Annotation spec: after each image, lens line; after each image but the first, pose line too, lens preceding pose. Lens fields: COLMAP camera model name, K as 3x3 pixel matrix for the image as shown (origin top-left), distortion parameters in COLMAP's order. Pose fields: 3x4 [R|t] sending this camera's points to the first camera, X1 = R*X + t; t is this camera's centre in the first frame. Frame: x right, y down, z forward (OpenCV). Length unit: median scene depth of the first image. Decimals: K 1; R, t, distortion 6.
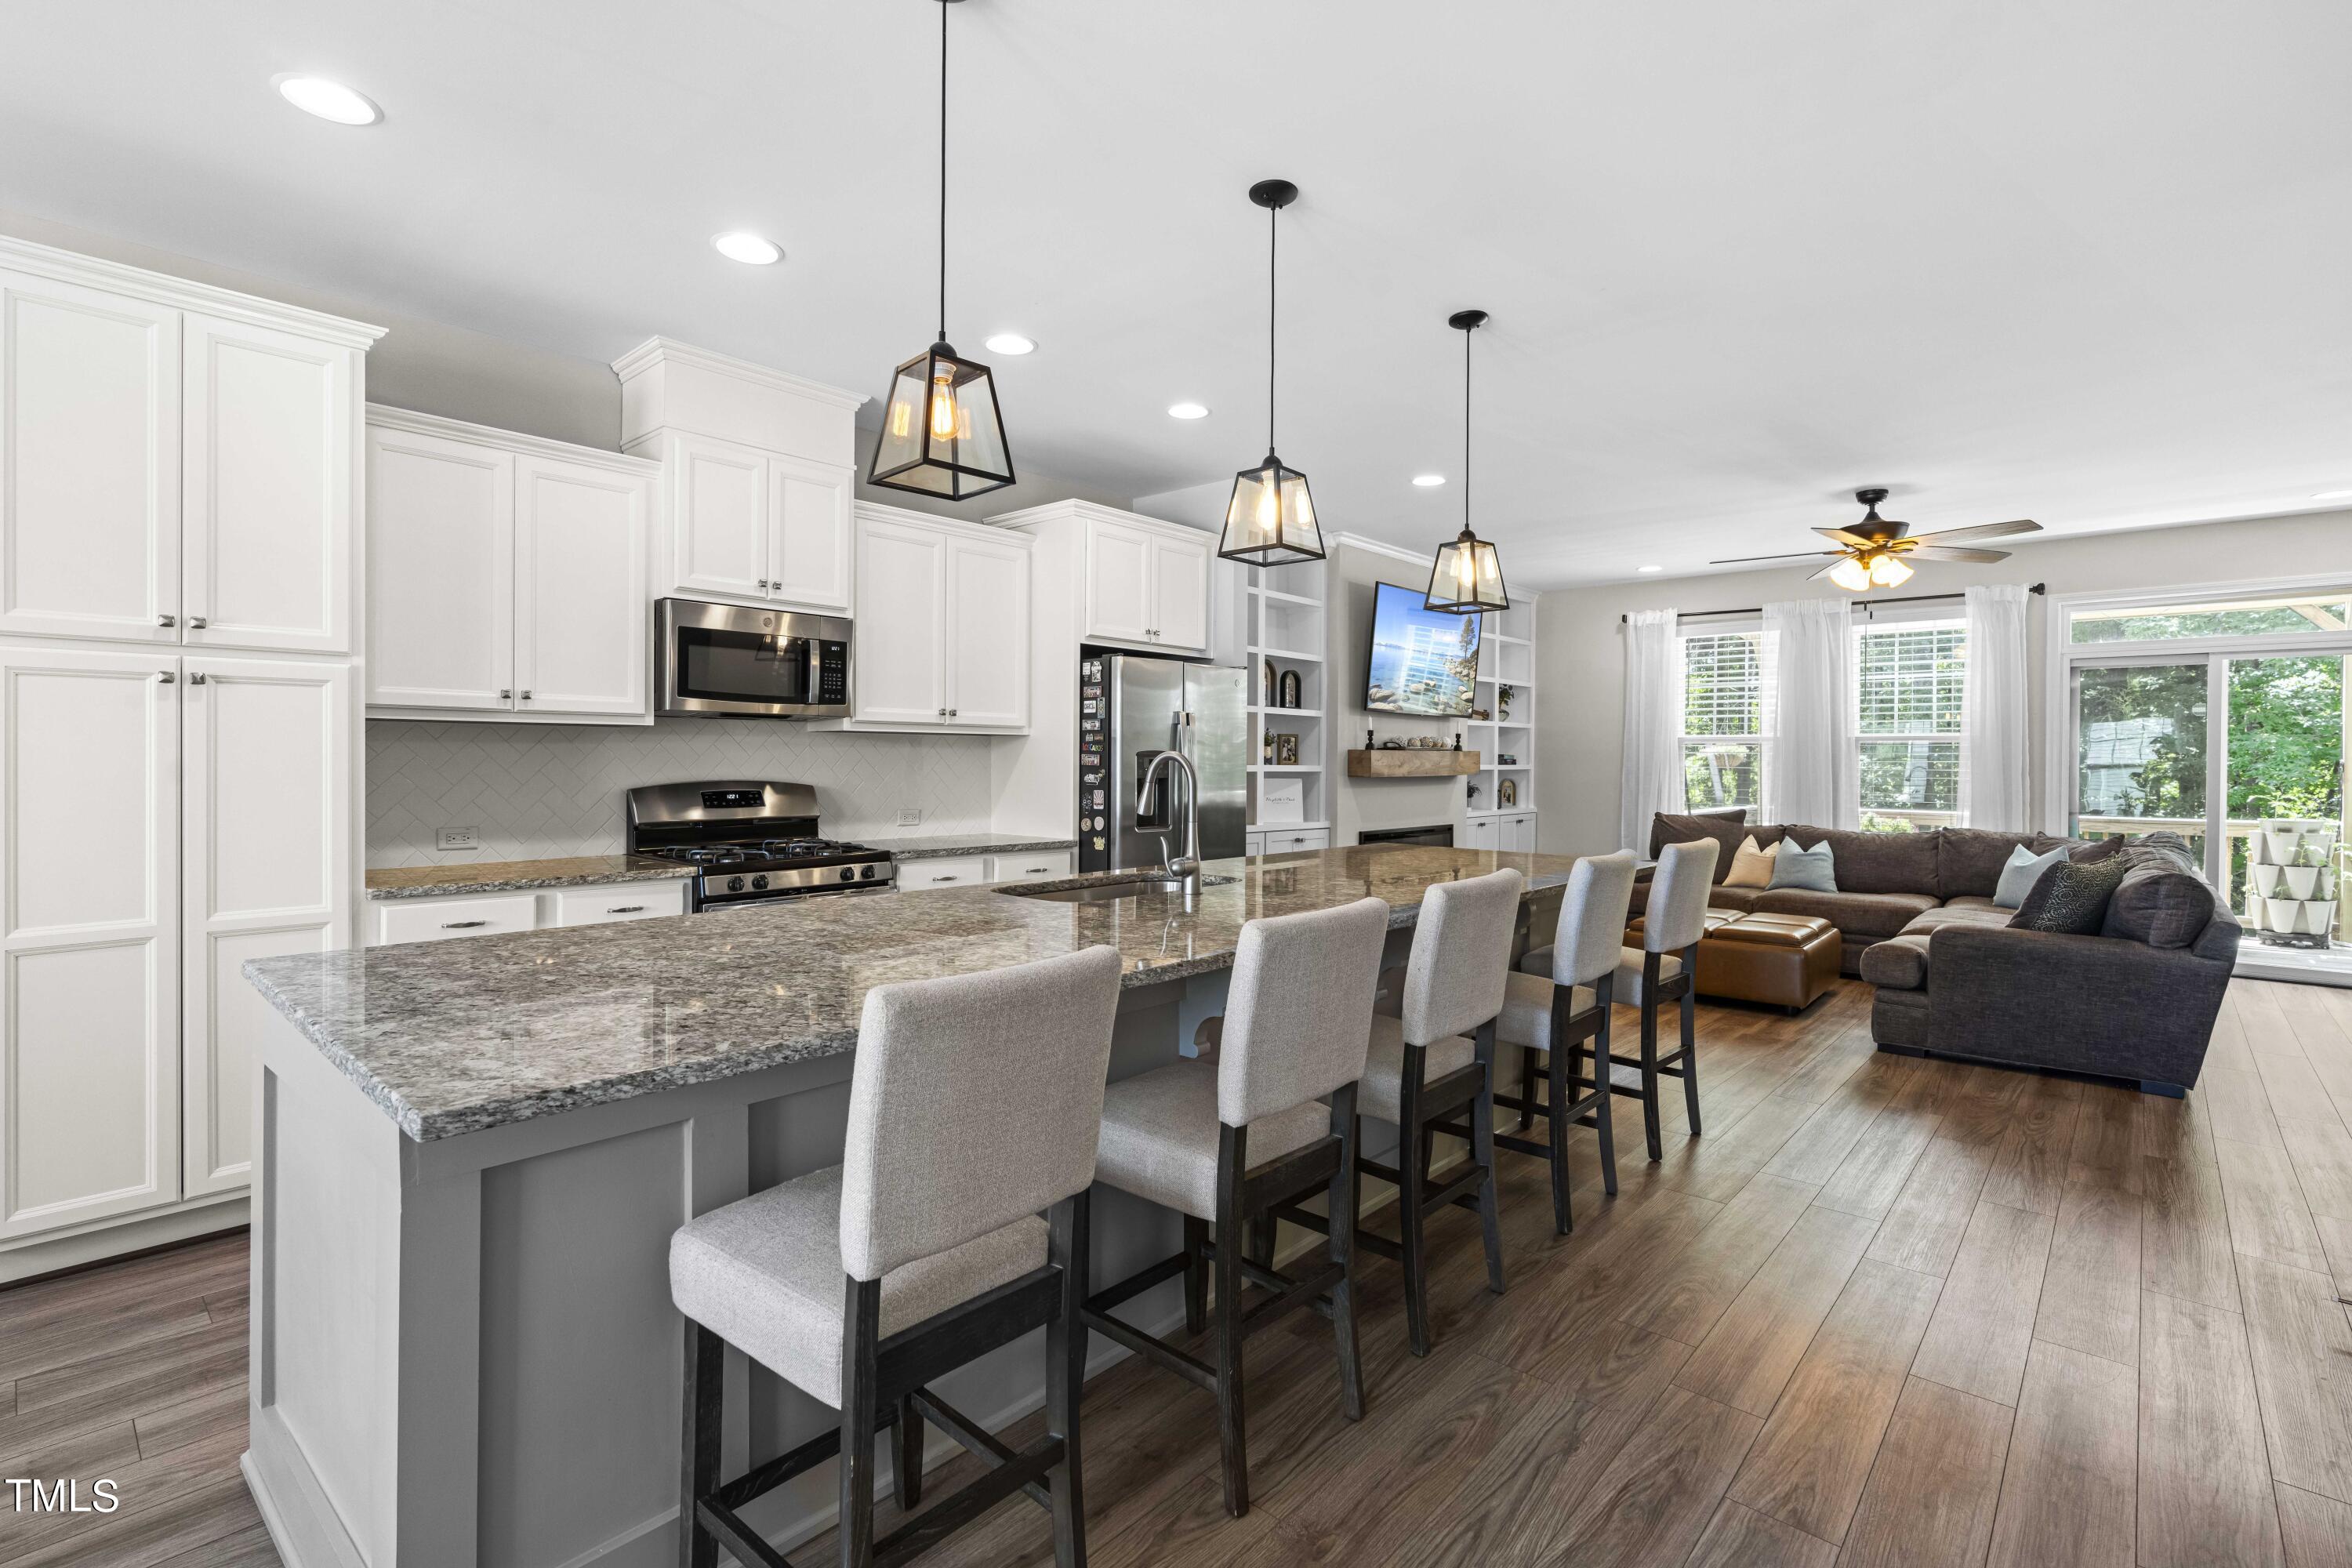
lens RADIAL K [[1073.0, 0, 1182.4], [0, 1073.0, 767.8], [0, 0, 1]] dist [-0.004436, -0.000084]
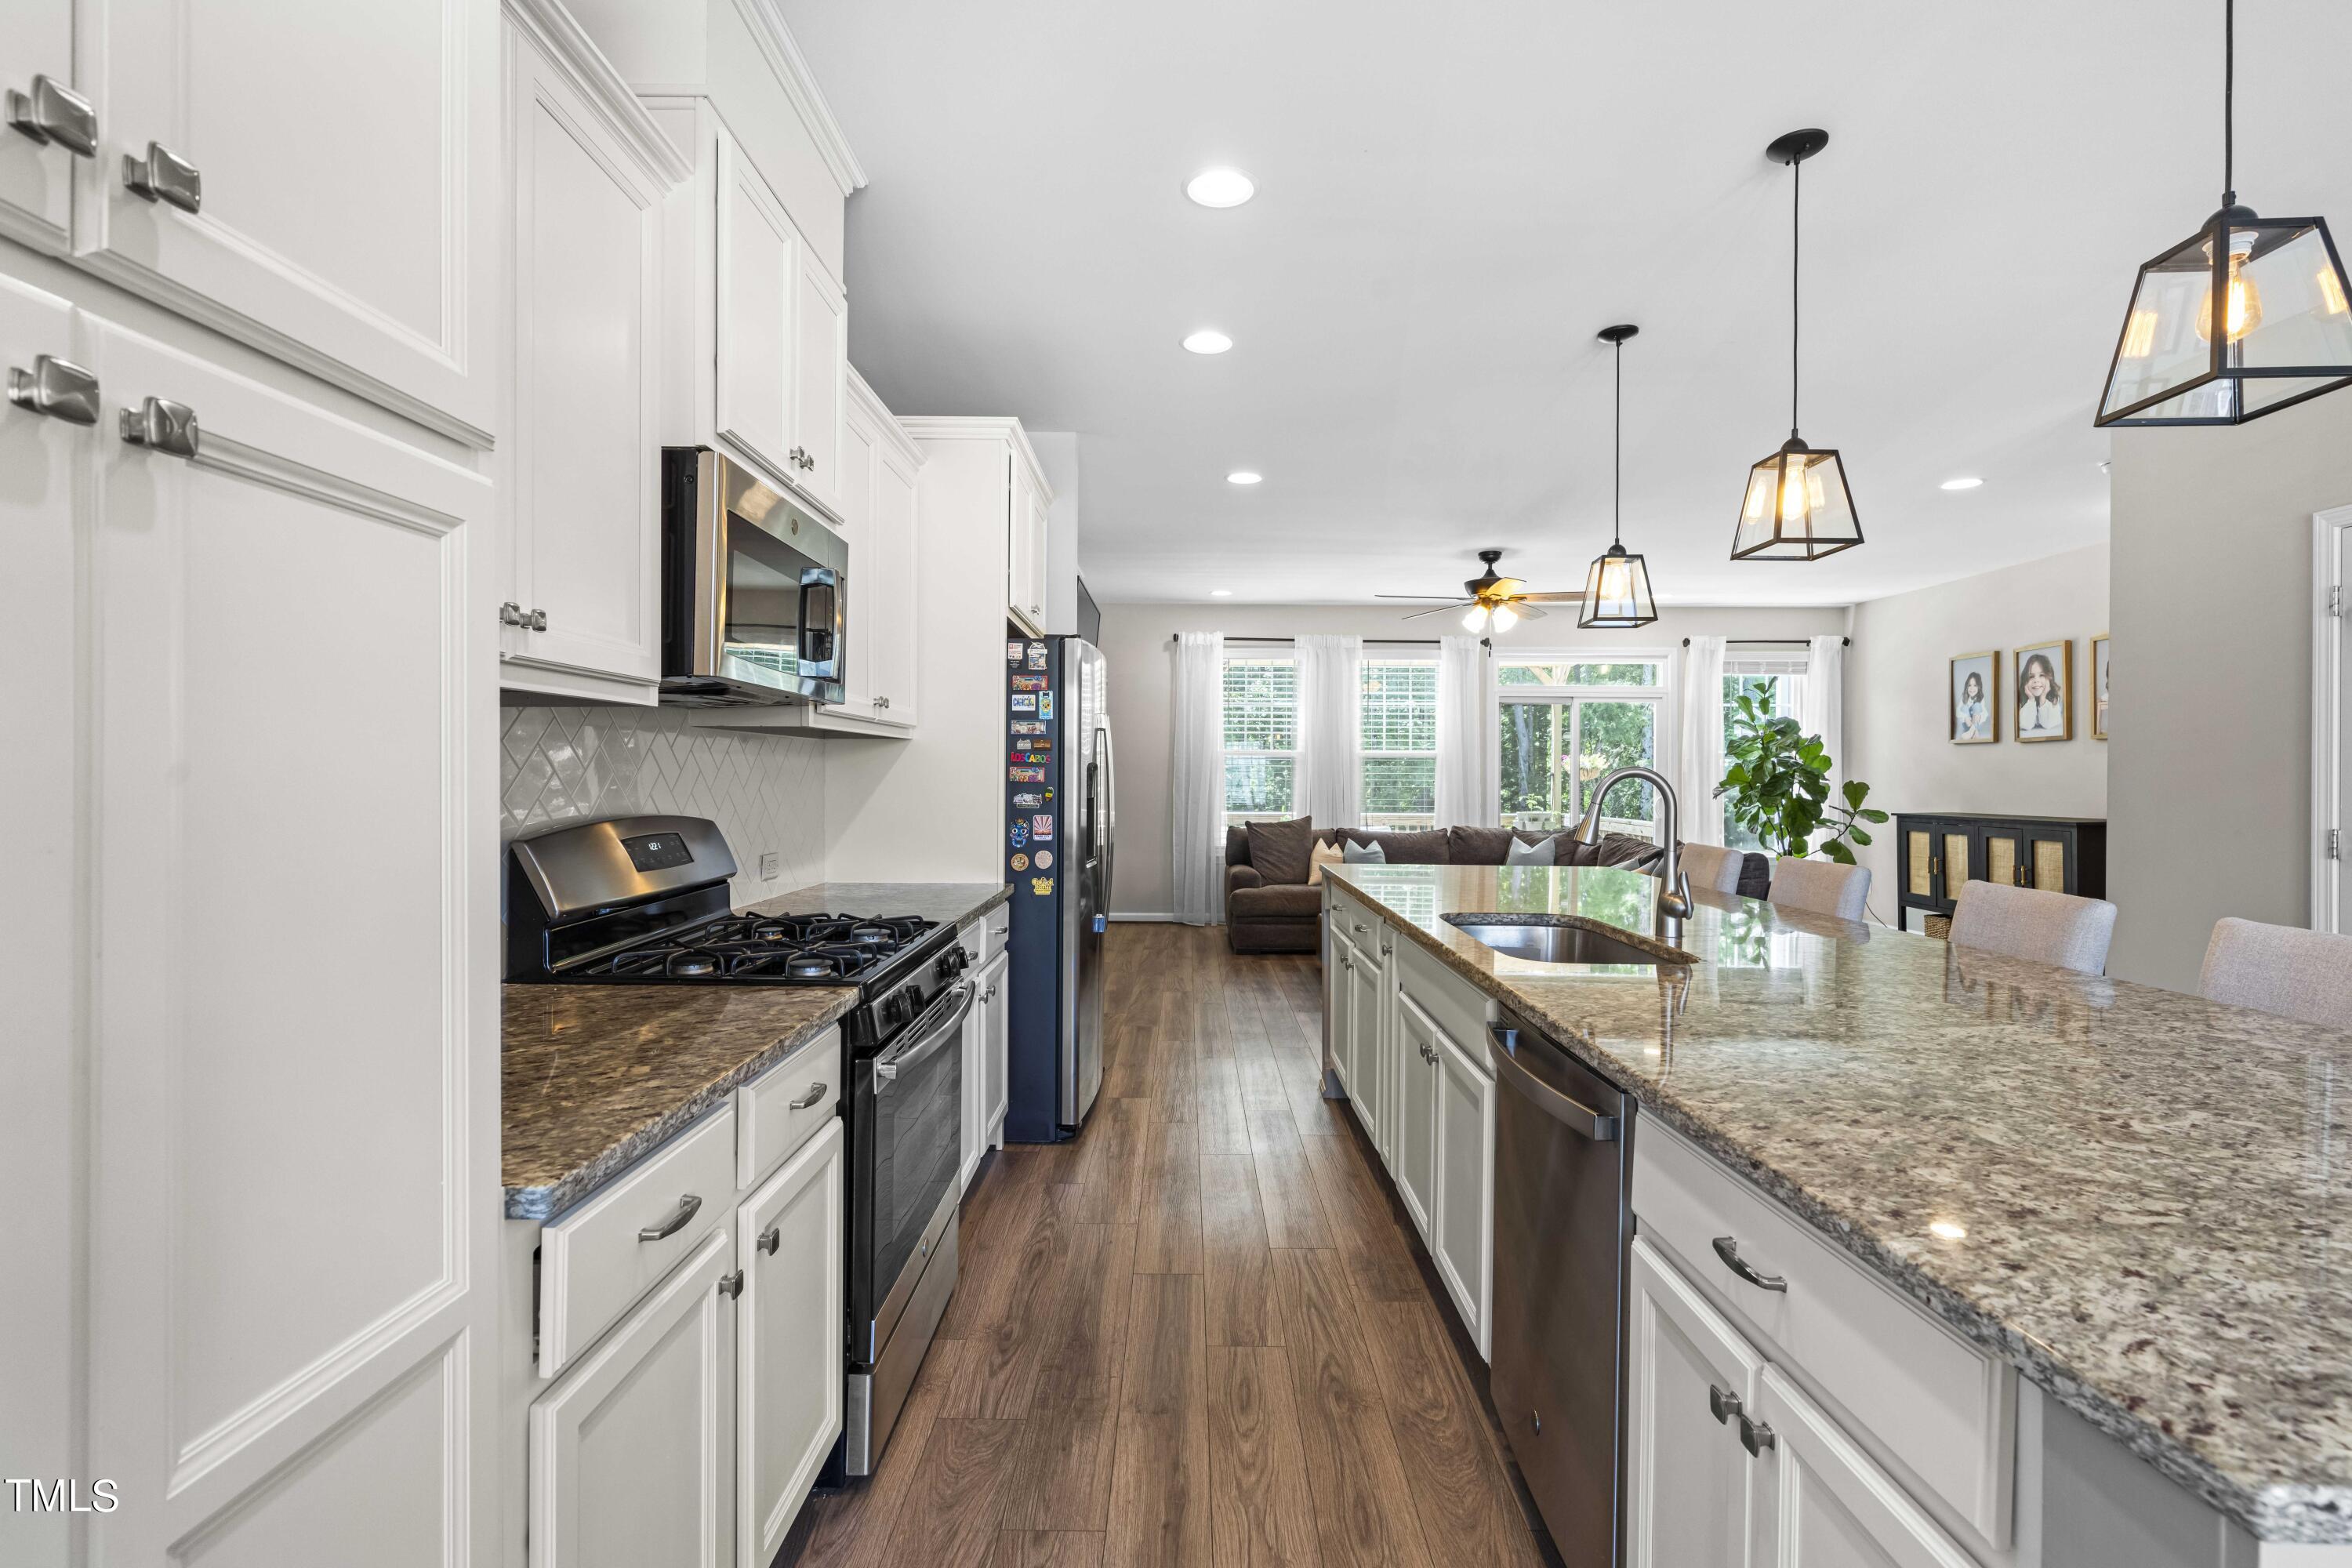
lens RADIAL K [[1068.3, 0, 1183.6], [0, 1068.3, 776.3], [0, 0, 1]] dist [-0.001157, 0.000342]
pose [[0.744430, -0.003672, 0.667690, -0.479878], [0.004716, 0.999989, 0.000242, -0.005722], [-0.667684, 0.002968, 0.744439, 0.365422]]
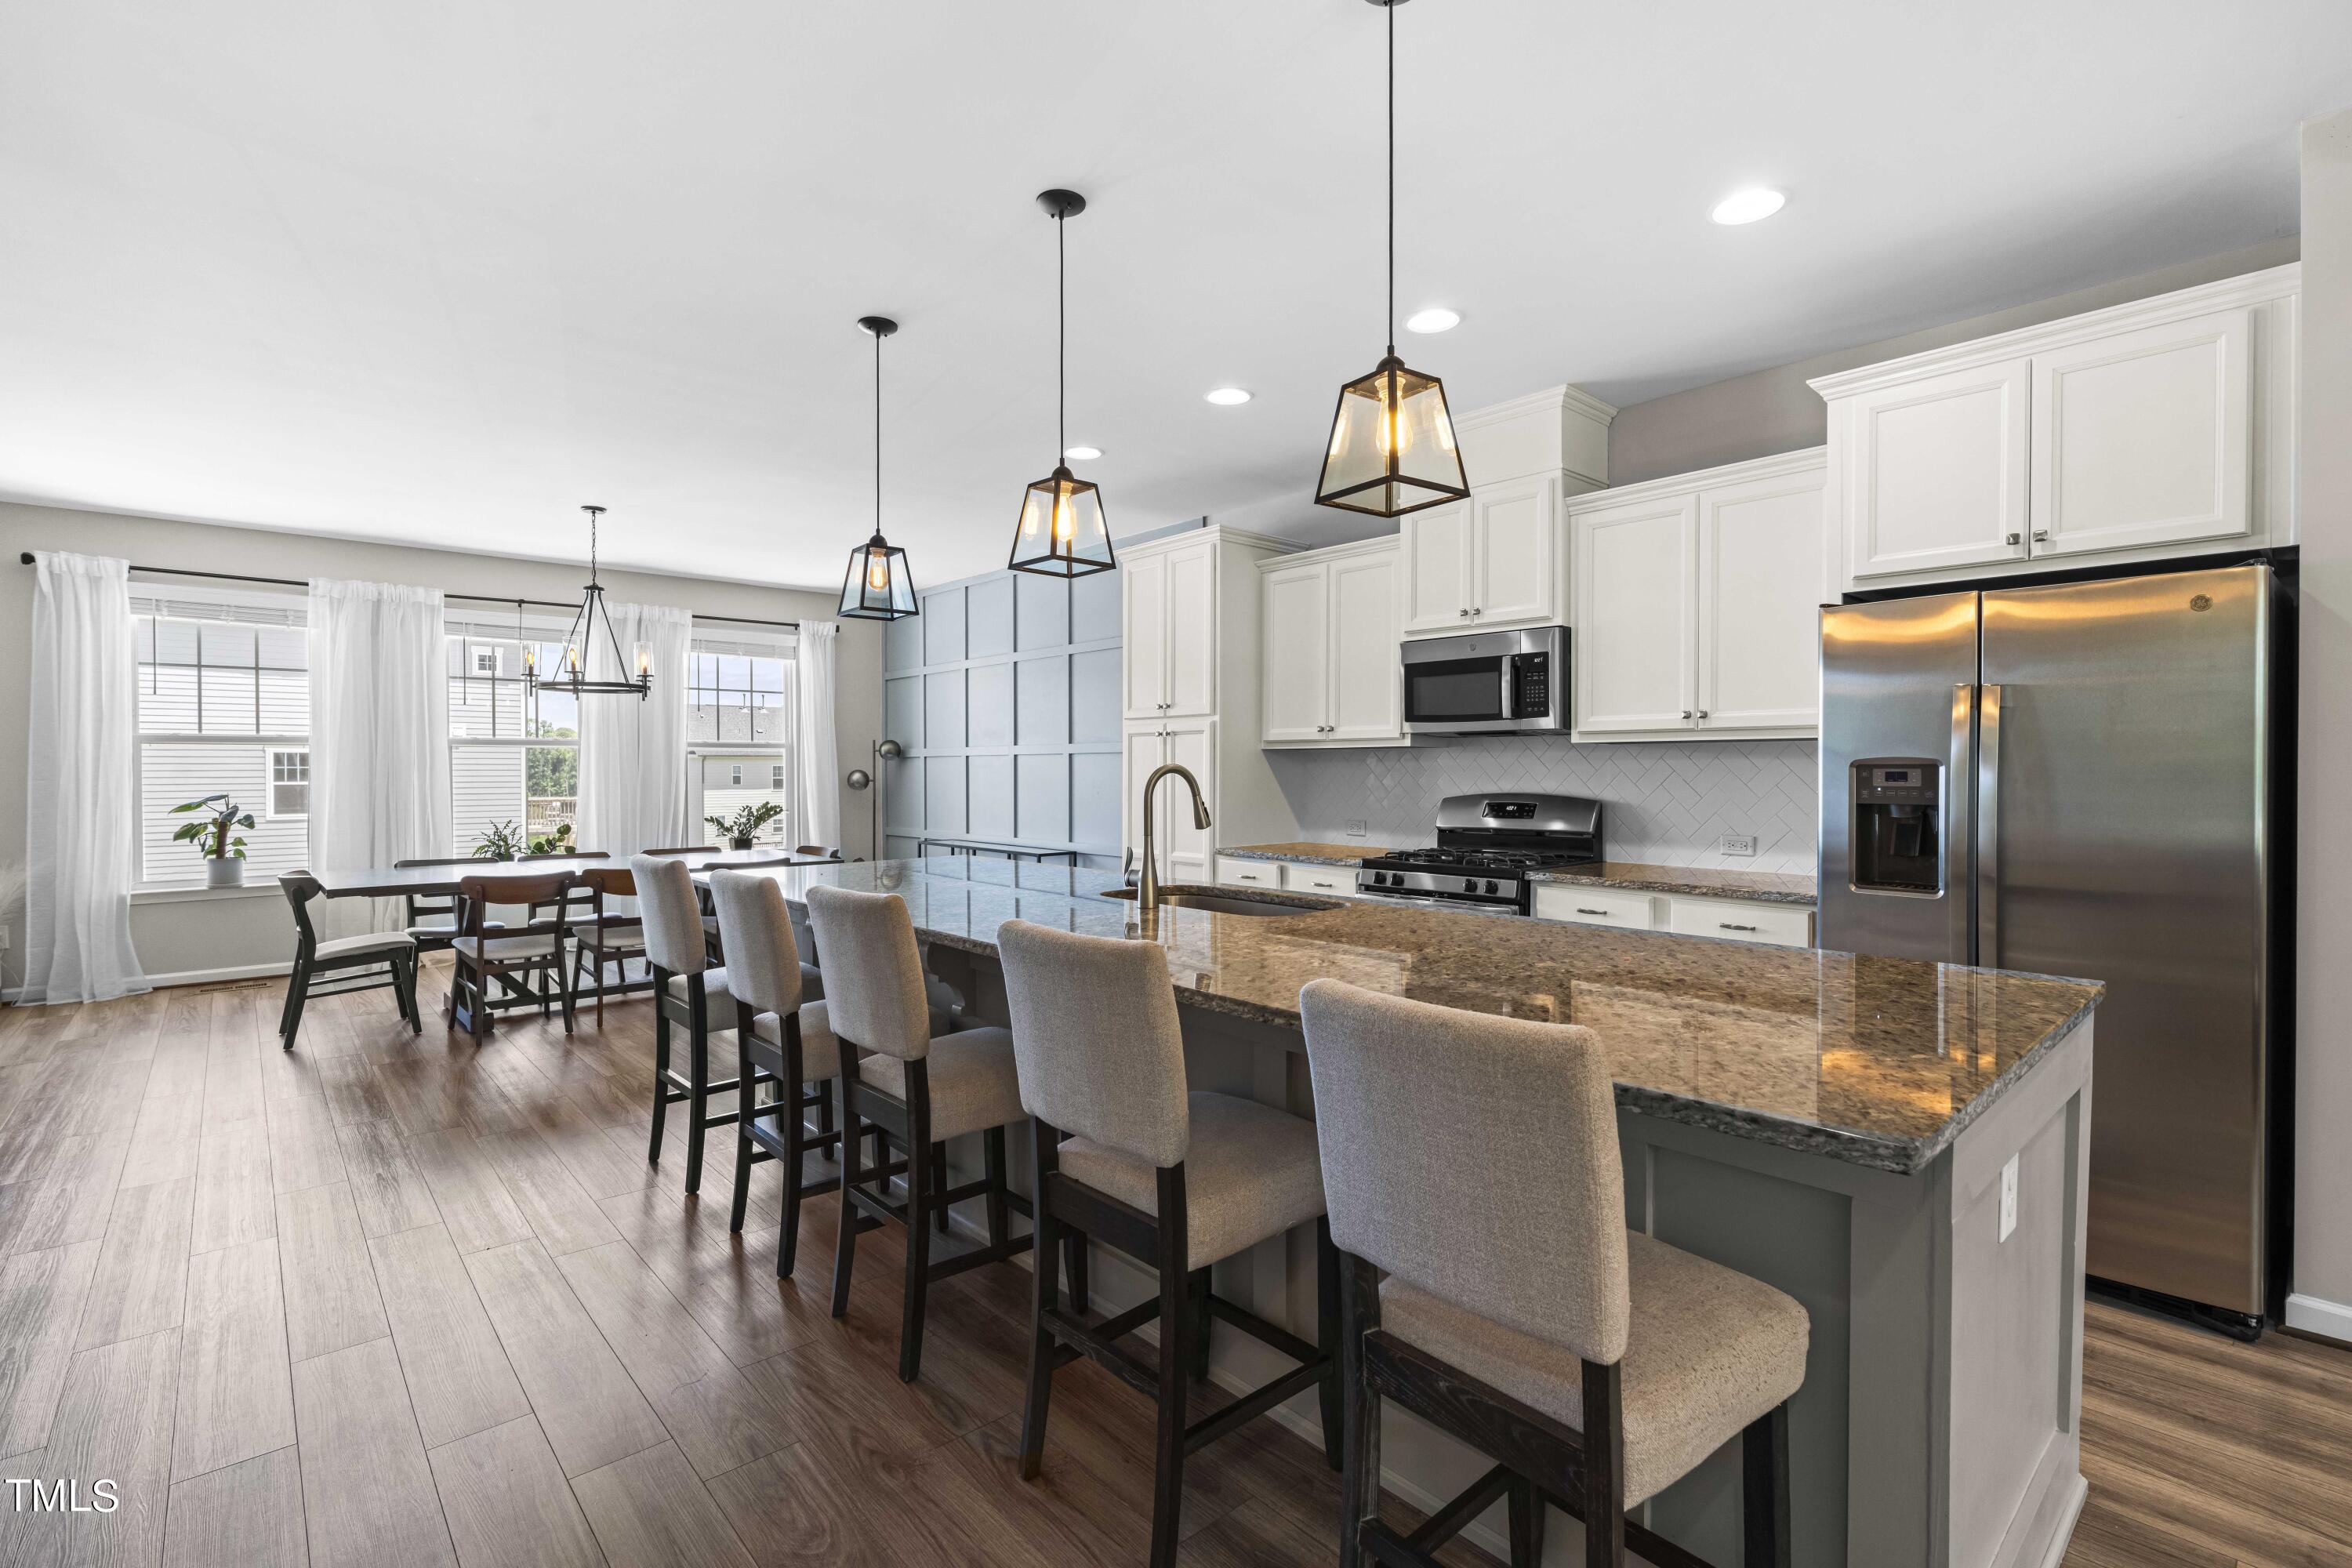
lens RADIAL K [[1073.0, 0, 1182.4], [0, 1073.0, 767.8], [0, 0, 1]] dist [-0.004436, -0.000084]
pose [[-0.102611, -0.007991, -0.994689, 0.571441], [-0.009608, 0.999929, -0.007042, -0.002509], [0.994675, 0.008834, -0.102681, 0.652559]]
